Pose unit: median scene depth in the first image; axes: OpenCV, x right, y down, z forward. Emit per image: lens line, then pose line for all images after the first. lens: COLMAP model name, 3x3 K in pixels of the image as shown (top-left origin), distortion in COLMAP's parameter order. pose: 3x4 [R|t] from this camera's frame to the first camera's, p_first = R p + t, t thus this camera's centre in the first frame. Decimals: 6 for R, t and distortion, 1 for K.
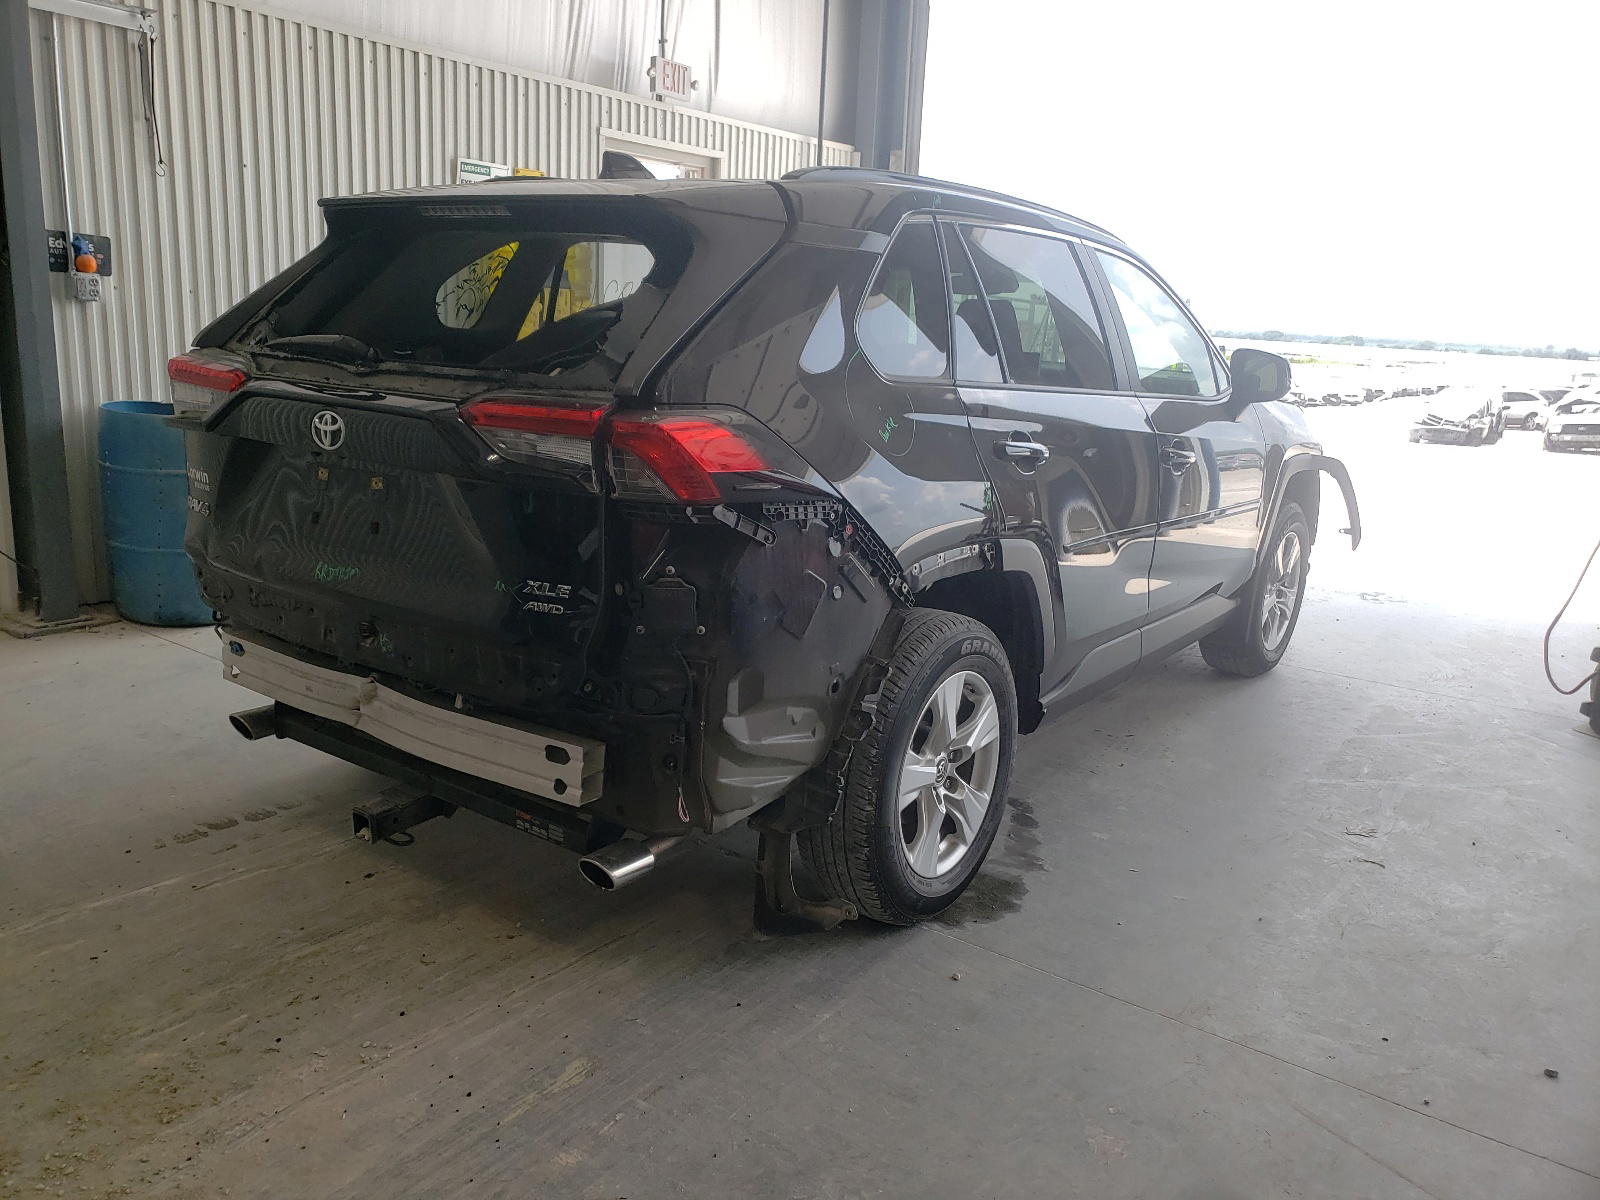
lens RADIAL K [[1258.6, 0, 795.3], [0, 1258.6, 592.9], [0, 0, 1]] dist [0.017798, -0.050409]
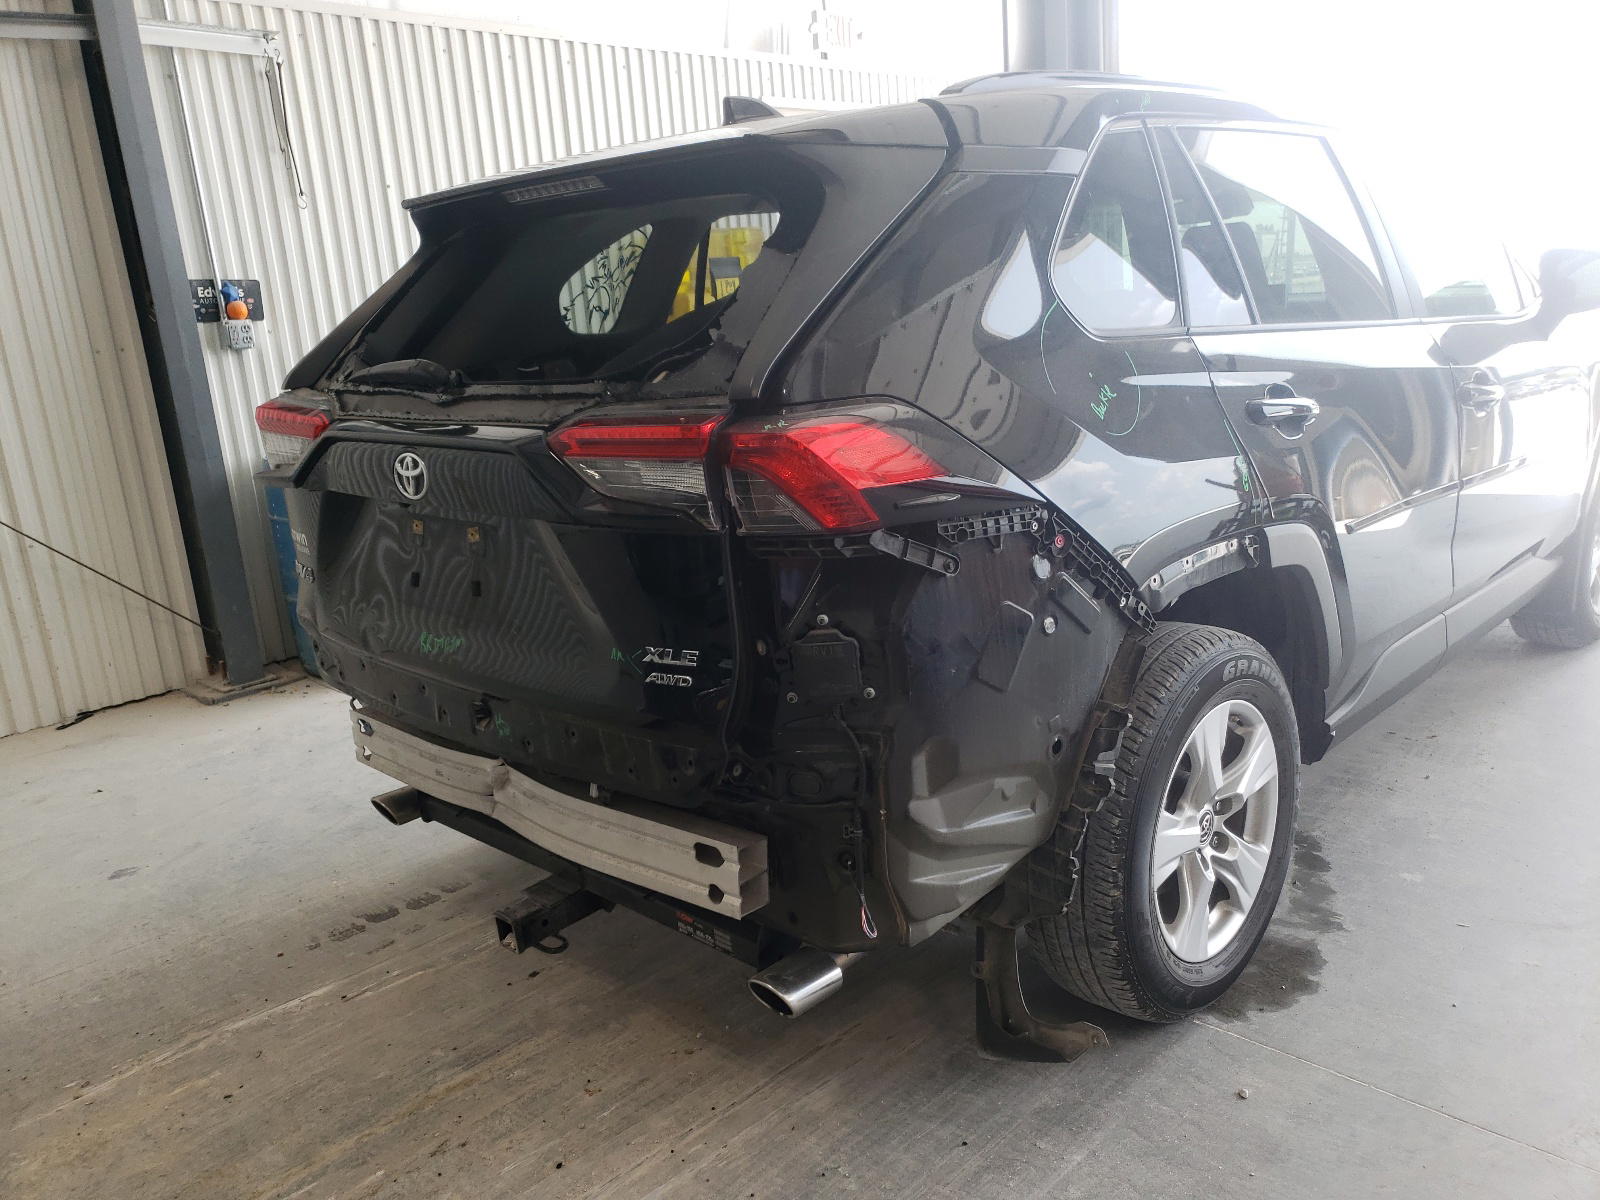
lens RADIAL K [[1258.6, 0, 805.9], [0, 1258.6, 620.9], [0, 0, 1]] dist [0.017798, -0.050409]
pose [[0.981783, -0.074714, -0.174700, 0.019696], [0.081336, 0.996203, 0.031047, -0.034552], [0.171717, -0.044691, 0.984132, 0.200282]]
